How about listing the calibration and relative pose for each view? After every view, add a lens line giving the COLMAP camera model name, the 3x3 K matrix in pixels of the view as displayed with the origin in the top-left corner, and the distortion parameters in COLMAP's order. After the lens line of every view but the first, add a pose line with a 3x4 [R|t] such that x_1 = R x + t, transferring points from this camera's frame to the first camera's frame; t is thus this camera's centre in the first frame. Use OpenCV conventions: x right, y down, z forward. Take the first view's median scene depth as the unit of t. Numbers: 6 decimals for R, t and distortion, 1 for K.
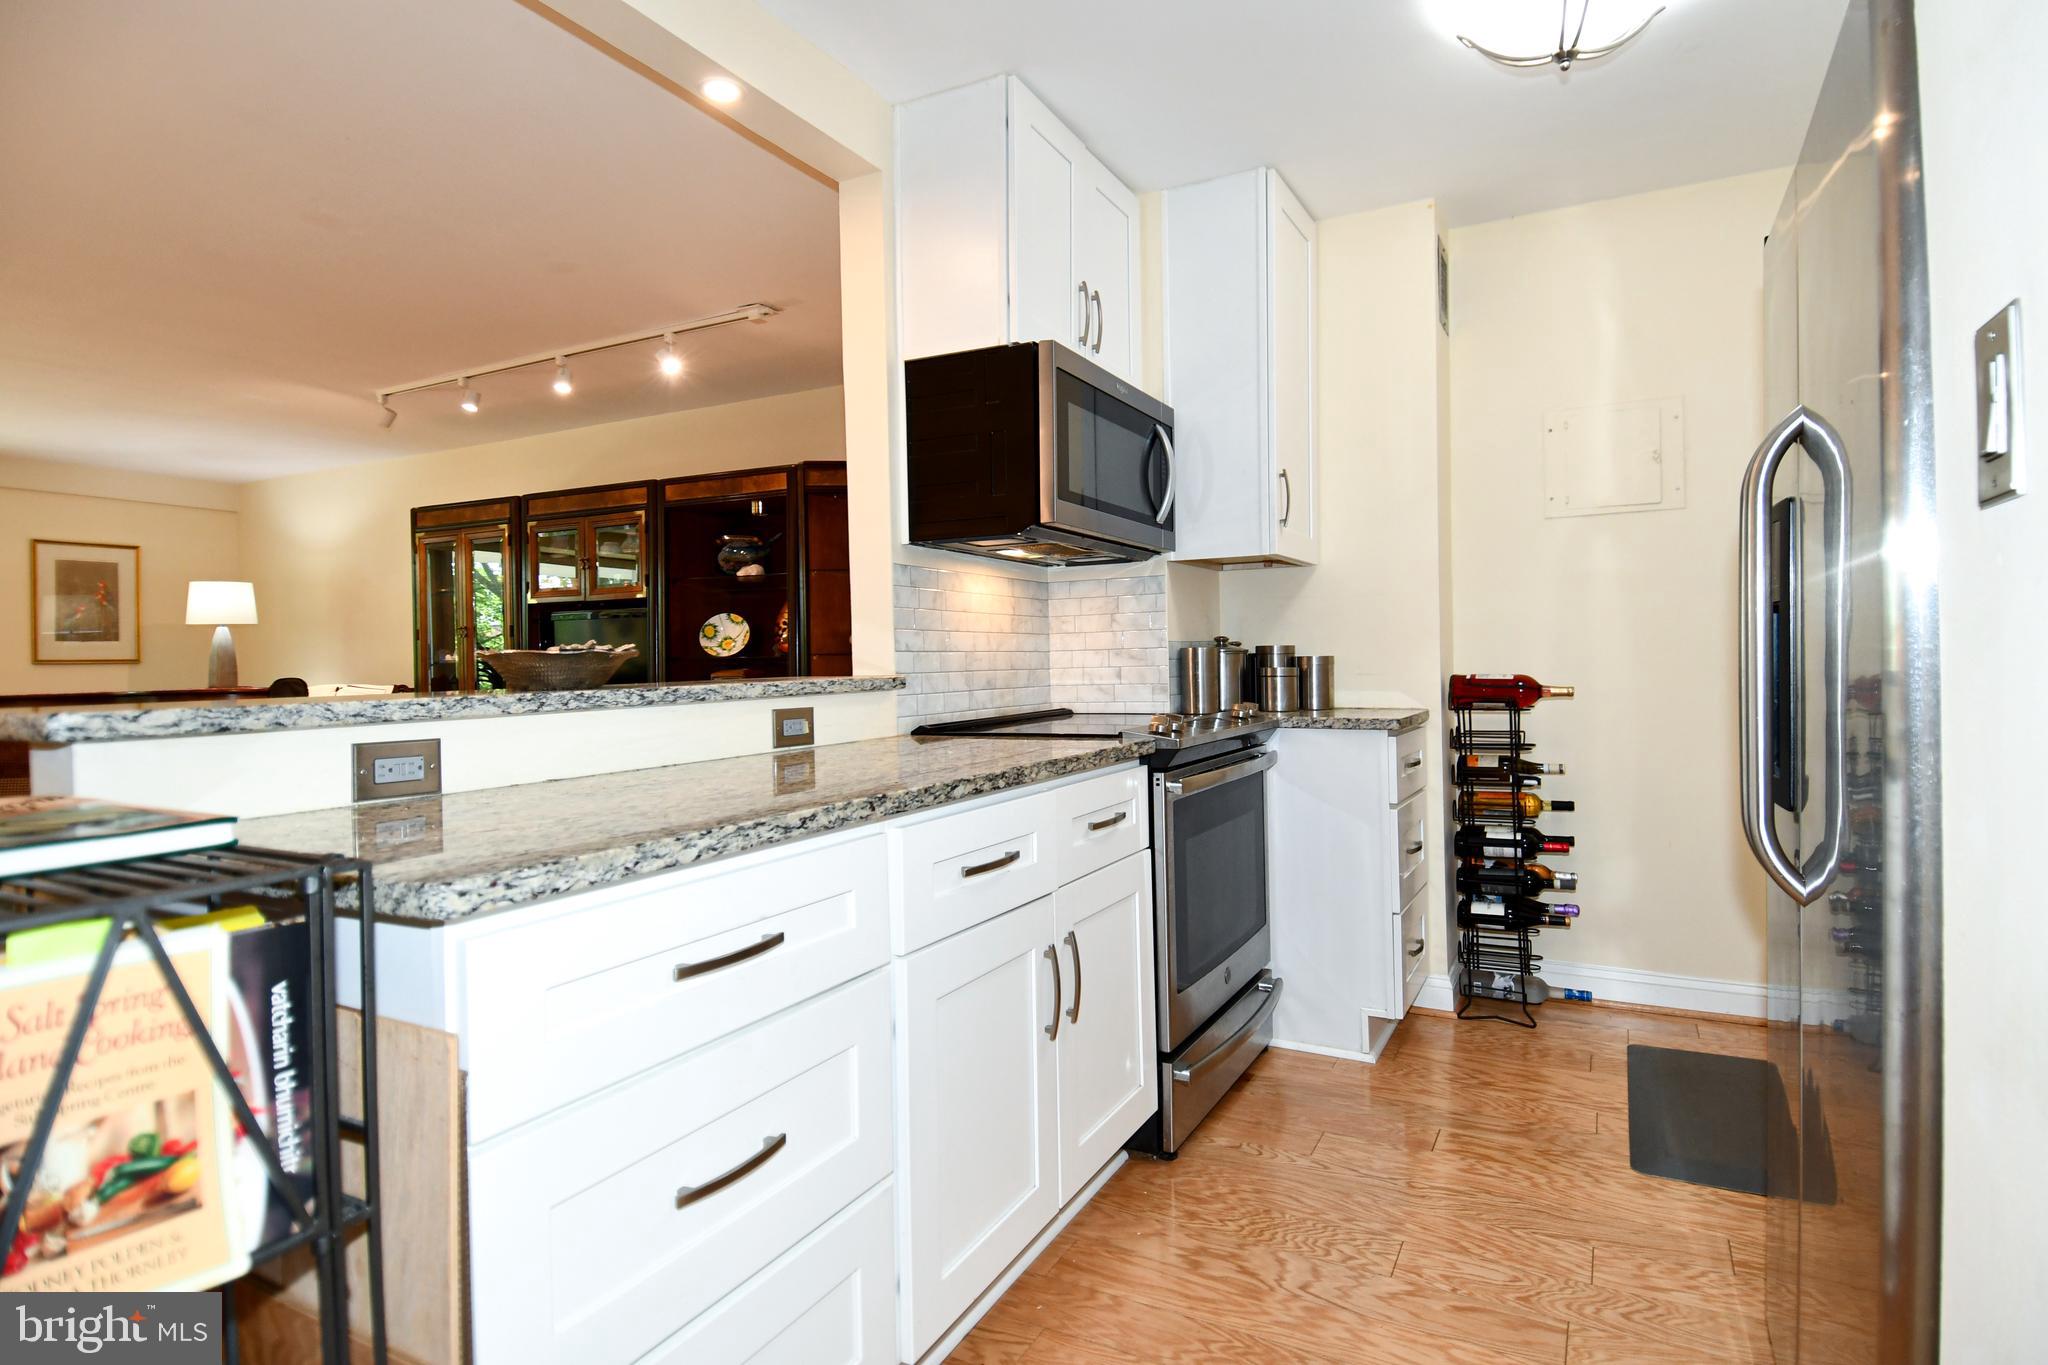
lens RADIAL K [[1111.7, 0, 996.4], [0, 1111.7, 665.1], [0, 0, 1]] dist [0.022055, -0.027078]
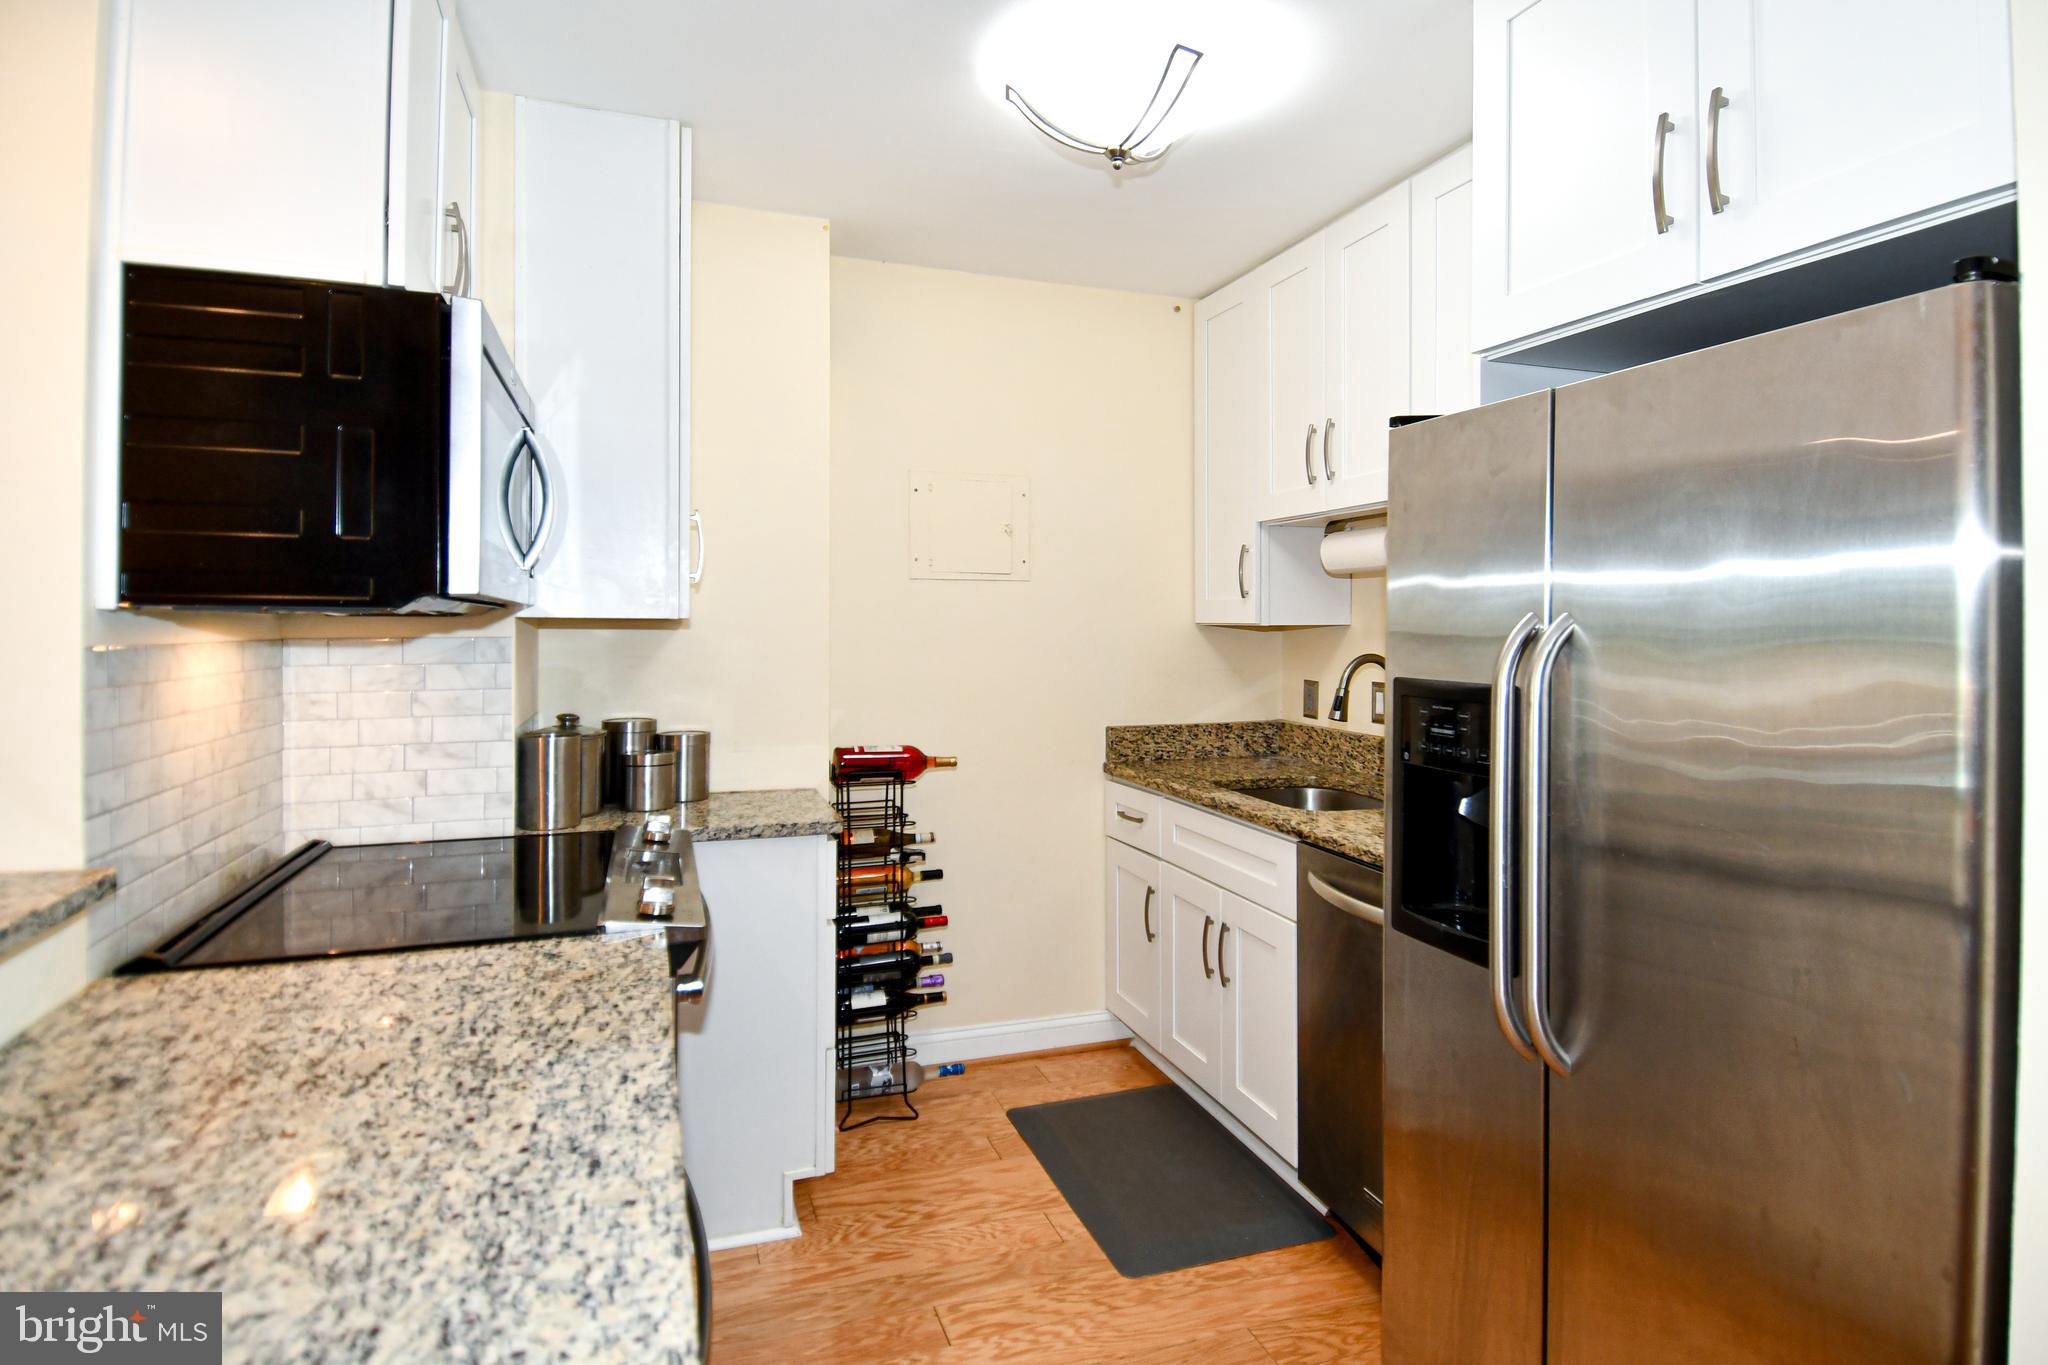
lens RADIAL K [[1111.7, 0, 1098.7], [0, 1111.7, 611.2], [0, 0, 1]] dist [0.022055, -0.027078]
pose [[0.634597, 0.022107, 0.772527, -0.163022], [-0.003960, 0.999671, -0.025355, -0.083207], [-0.772833, 0.013031, 0.634475, 0.270753]]
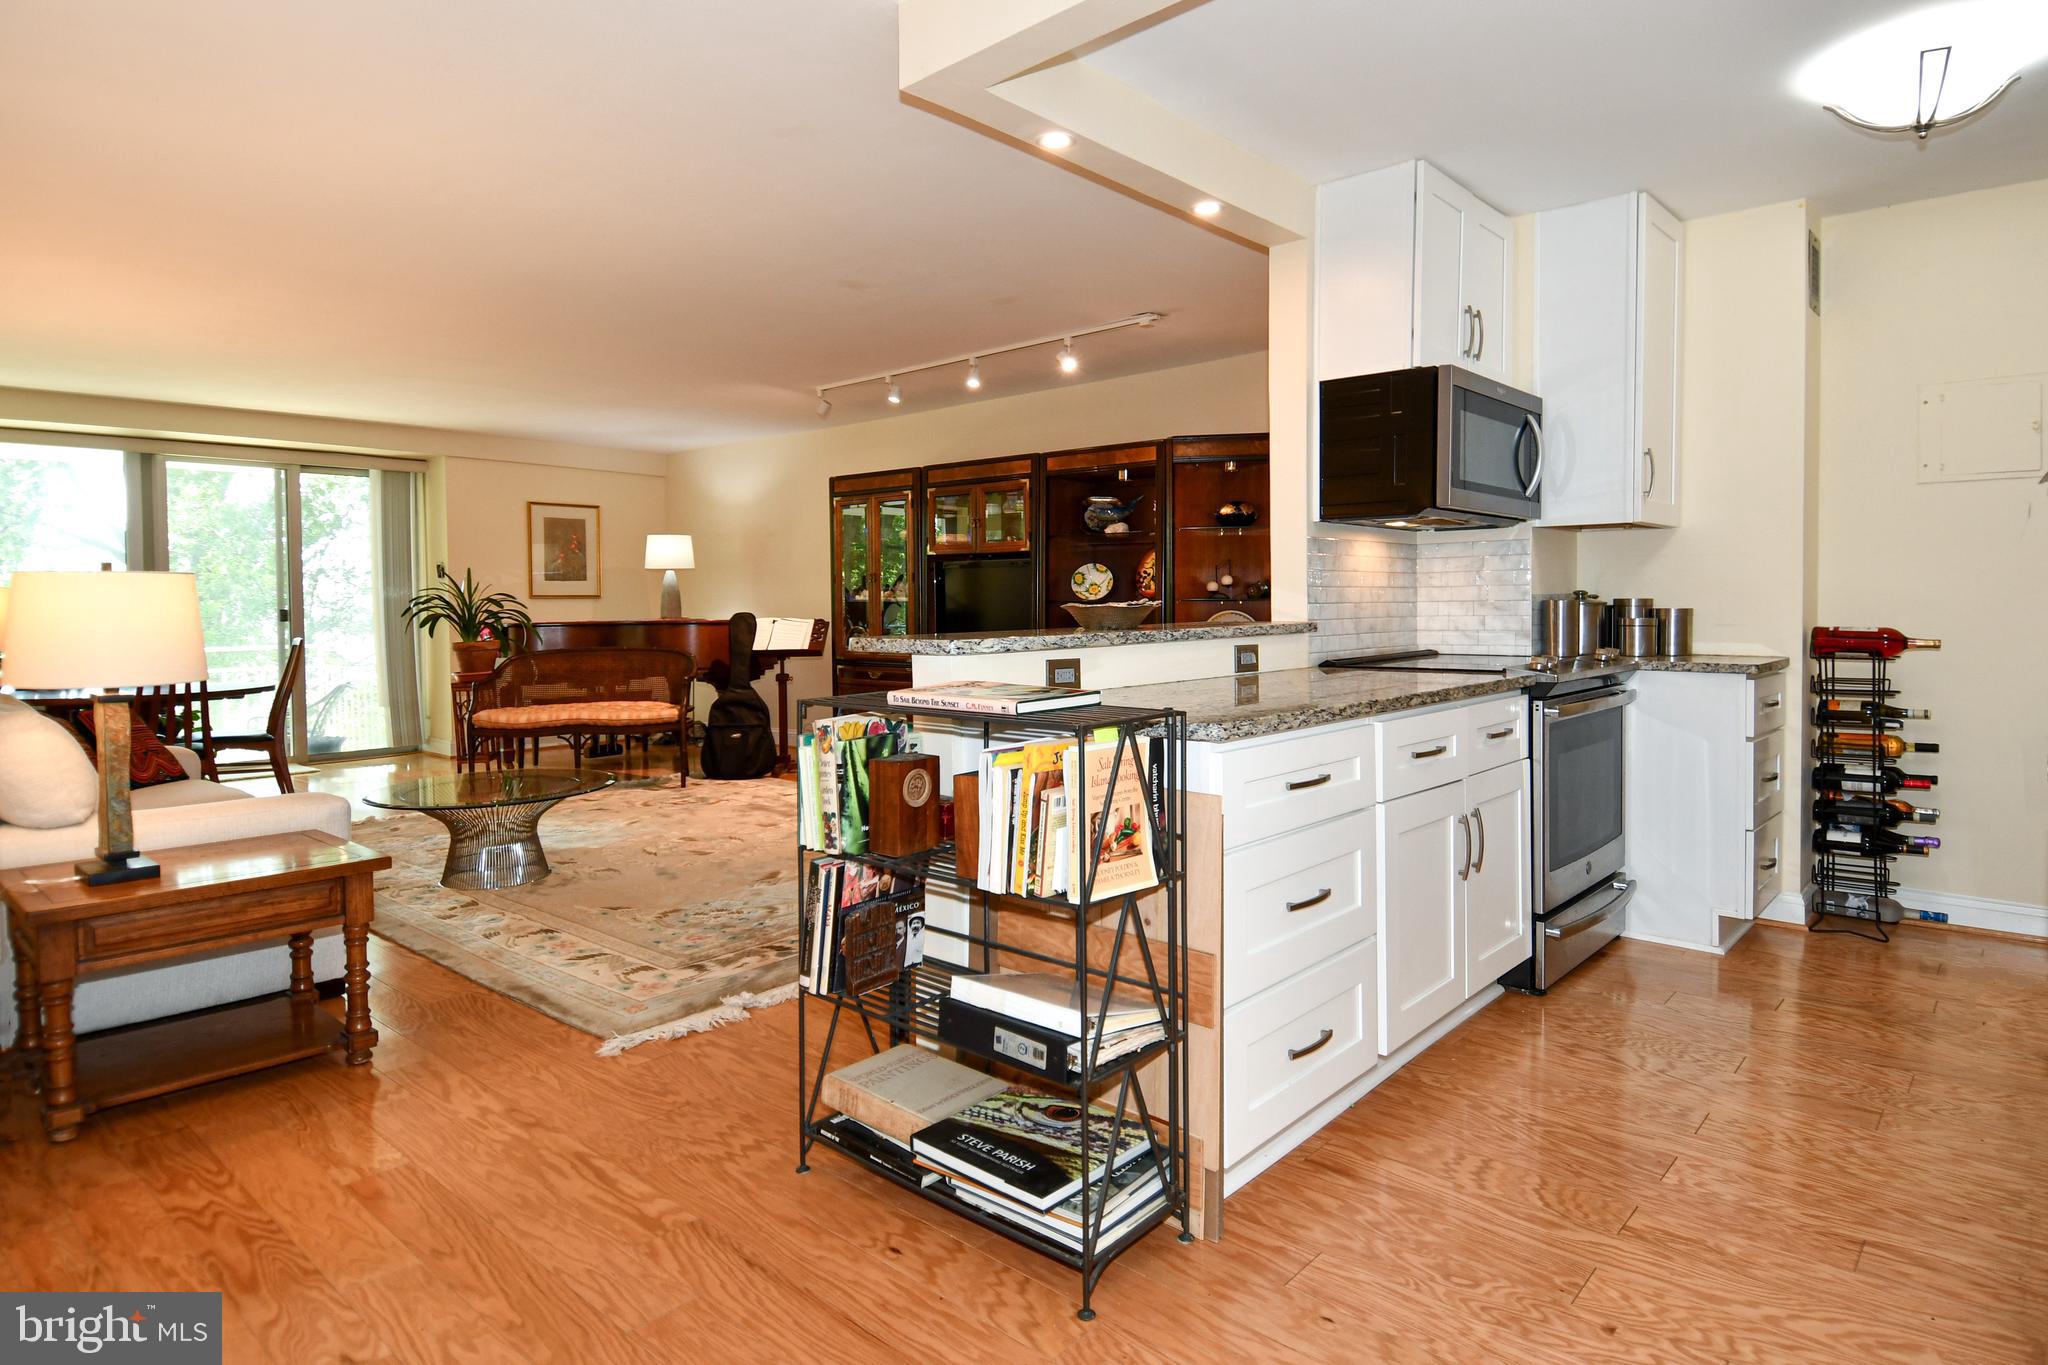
lens RADIAL K [[1111.7, 0, 918.8], [0, 1111.7, 629.9], [0, 0, 1]] dist [0.022055, -0.027078]
pose [[0.955010, 0.017133, -0.296077, -0.119587], [-0.009519, 0.999586, 0.027140, -0.010344], [0.296419, -0.023100, 0.954778, -0.339960]]
